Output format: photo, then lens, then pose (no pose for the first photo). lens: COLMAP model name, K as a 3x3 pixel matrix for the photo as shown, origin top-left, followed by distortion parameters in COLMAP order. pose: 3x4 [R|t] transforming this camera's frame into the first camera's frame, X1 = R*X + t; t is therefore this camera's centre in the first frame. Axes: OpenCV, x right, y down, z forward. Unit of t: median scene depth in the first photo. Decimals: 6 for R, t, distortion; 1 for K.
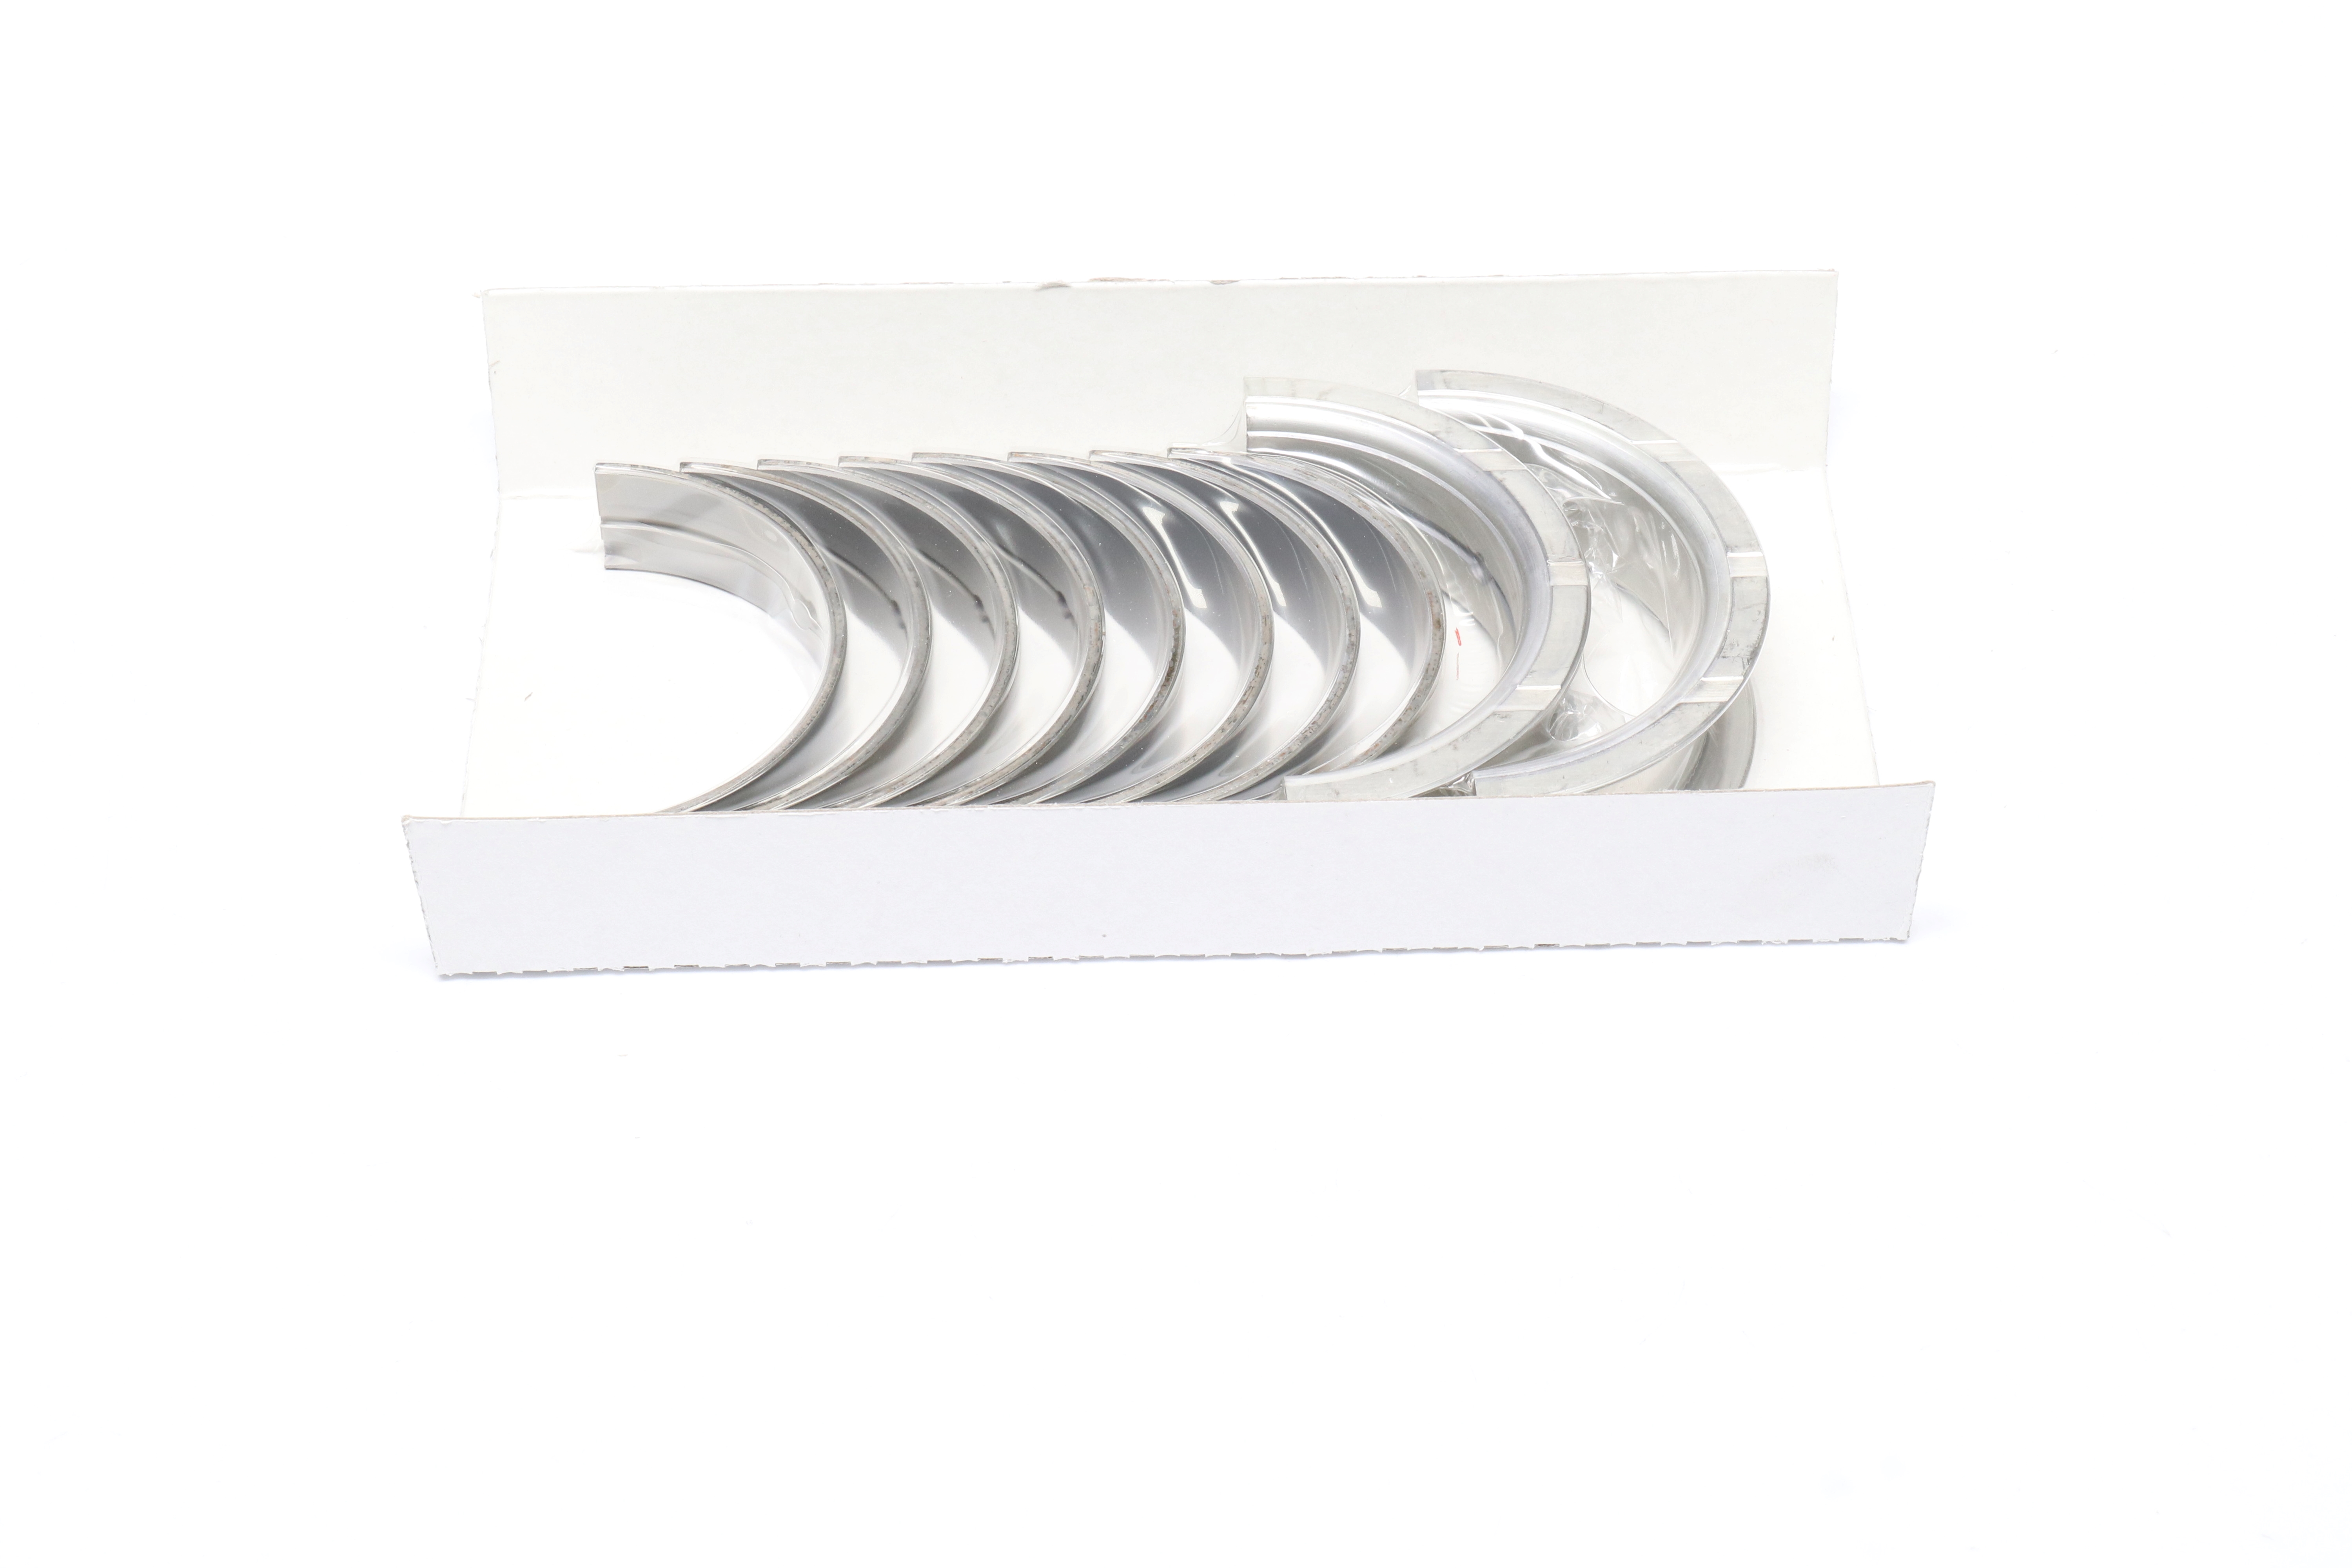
lens RADIAL K [[5015.6, 0, 1175.4], [0, 5015.6, 786.5], [0, 0, 1]] dist [0.010998, 0.000000]
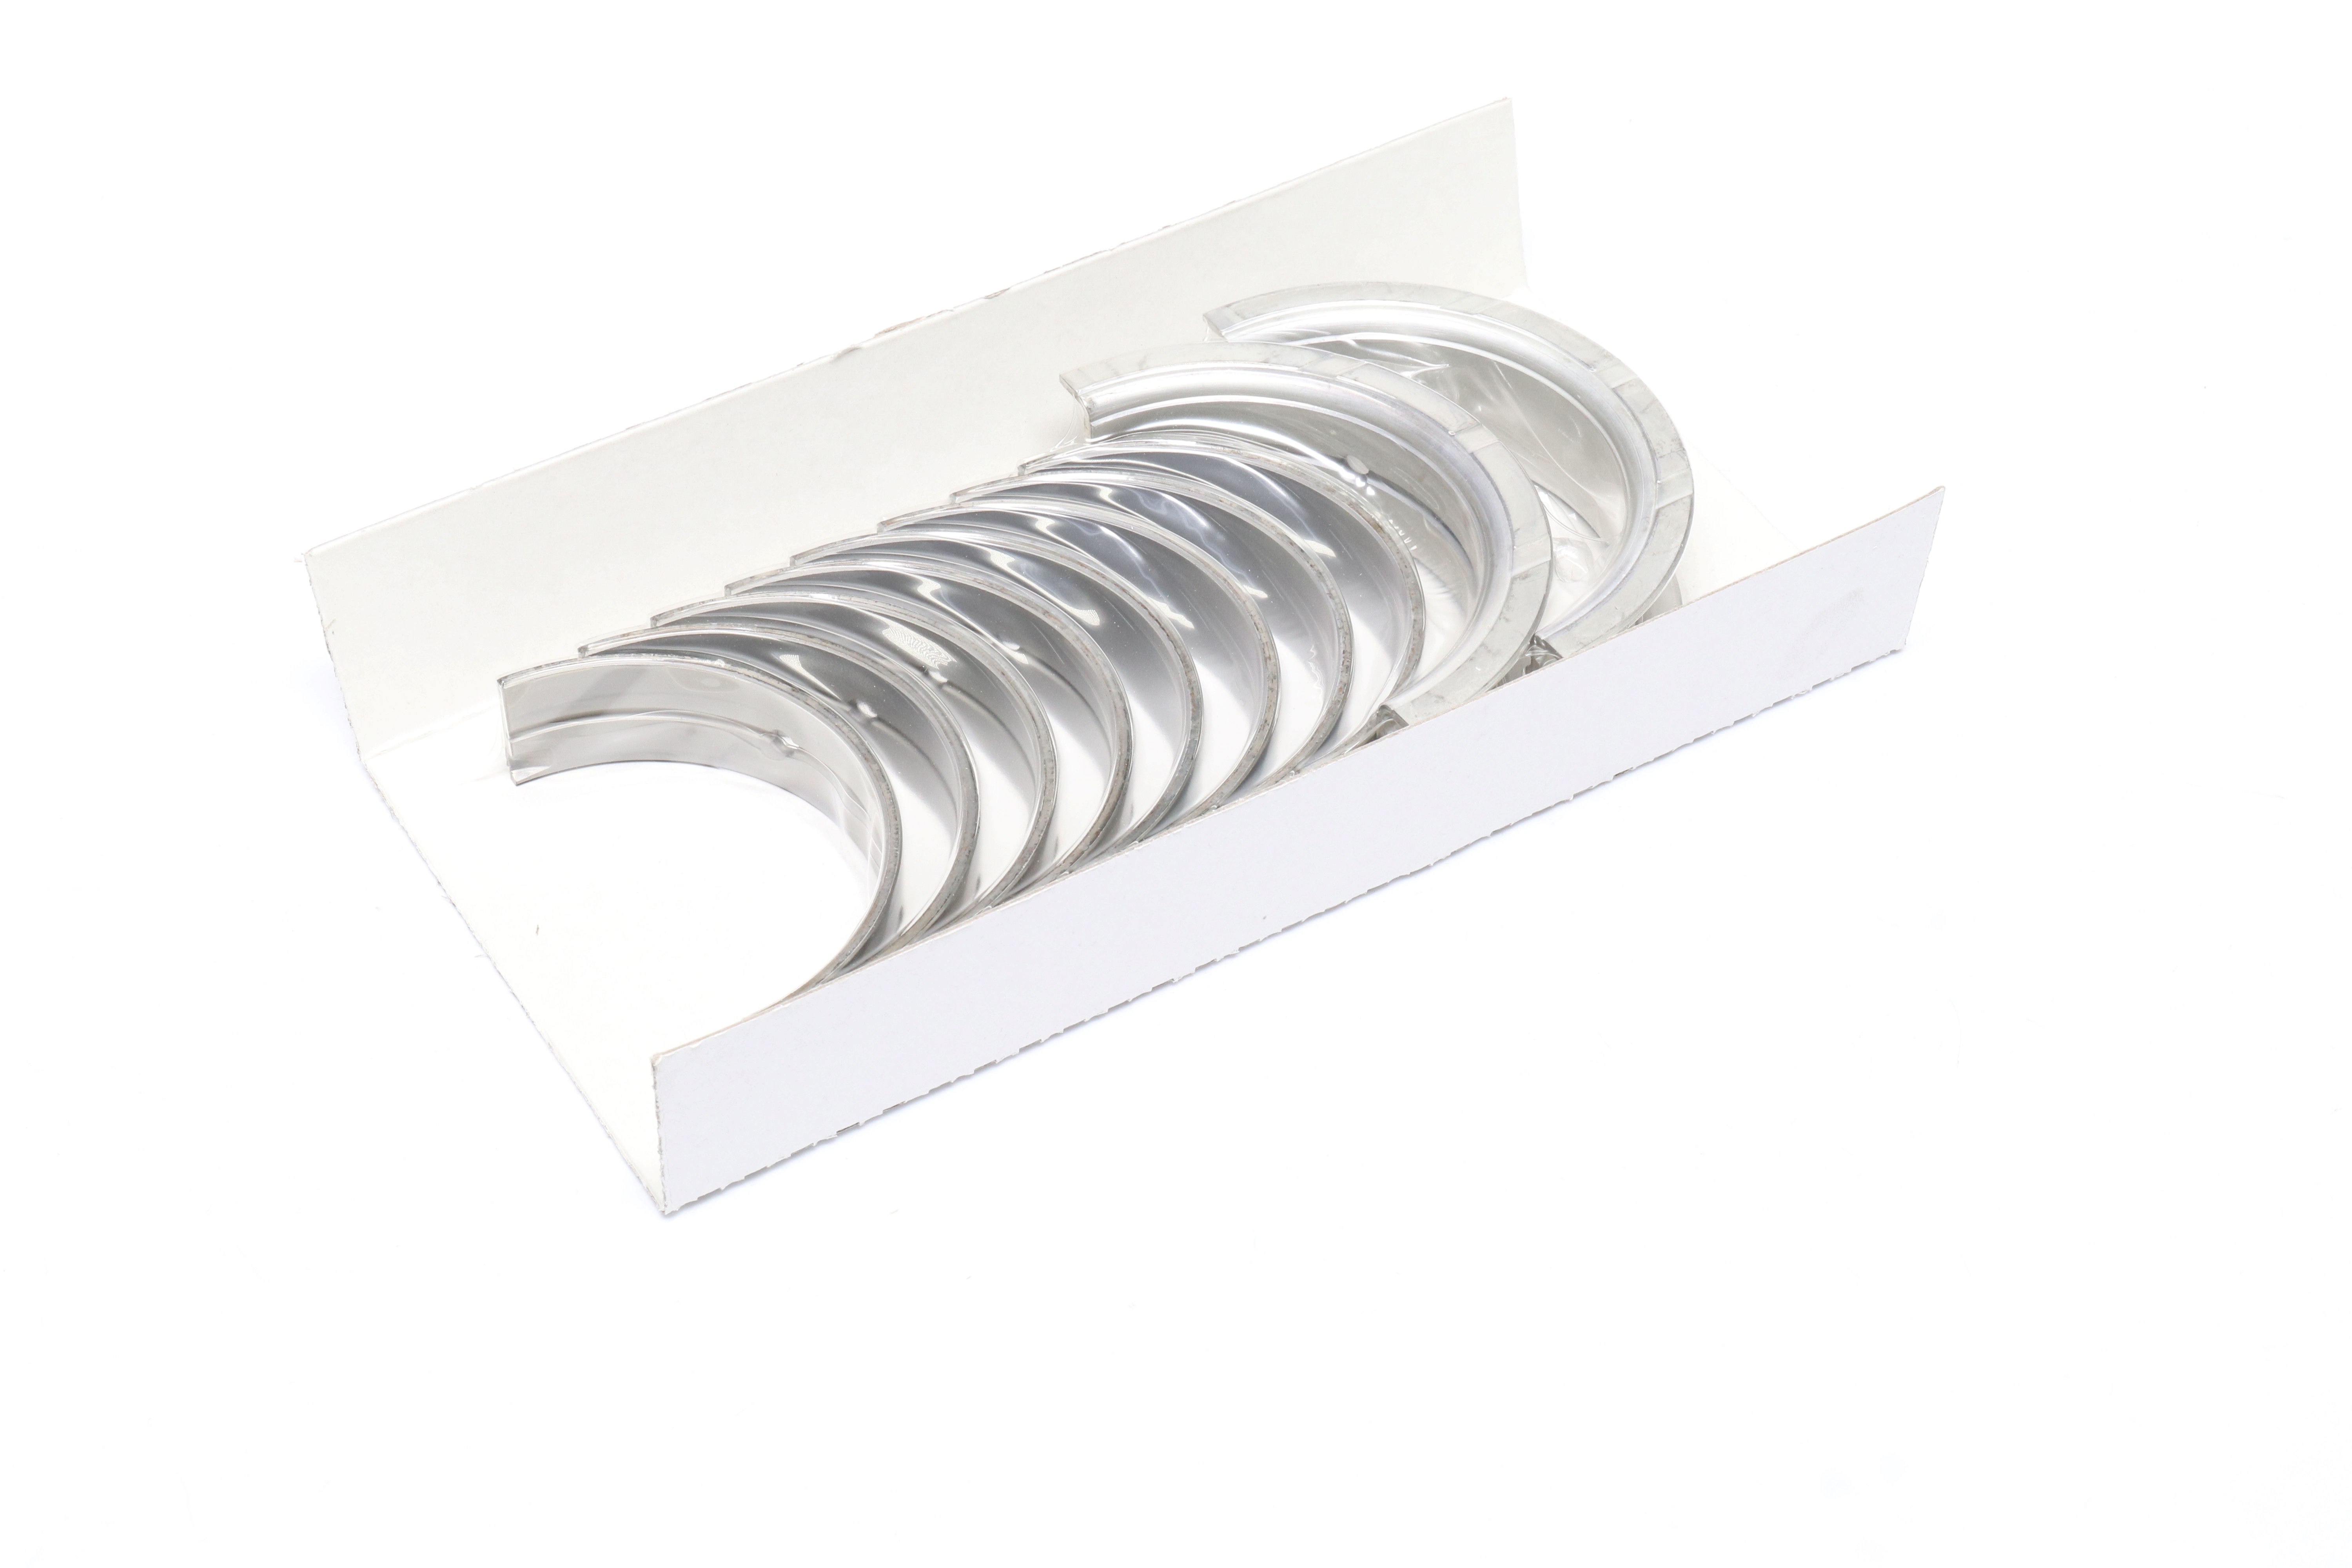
lens RADIAL K [[5015.6, 0, 1175.6], [0, 5015.6, 782.6], [0, 0, 1]] dist [0.010998, 0.000000]
pose [[0.849623, -0.352047, 0.392686, -0.387205], [0.353971, 0.932615, 0.070241, -0.067561], [-0.390953, 0.079322, 0.916986, 0.078619]]
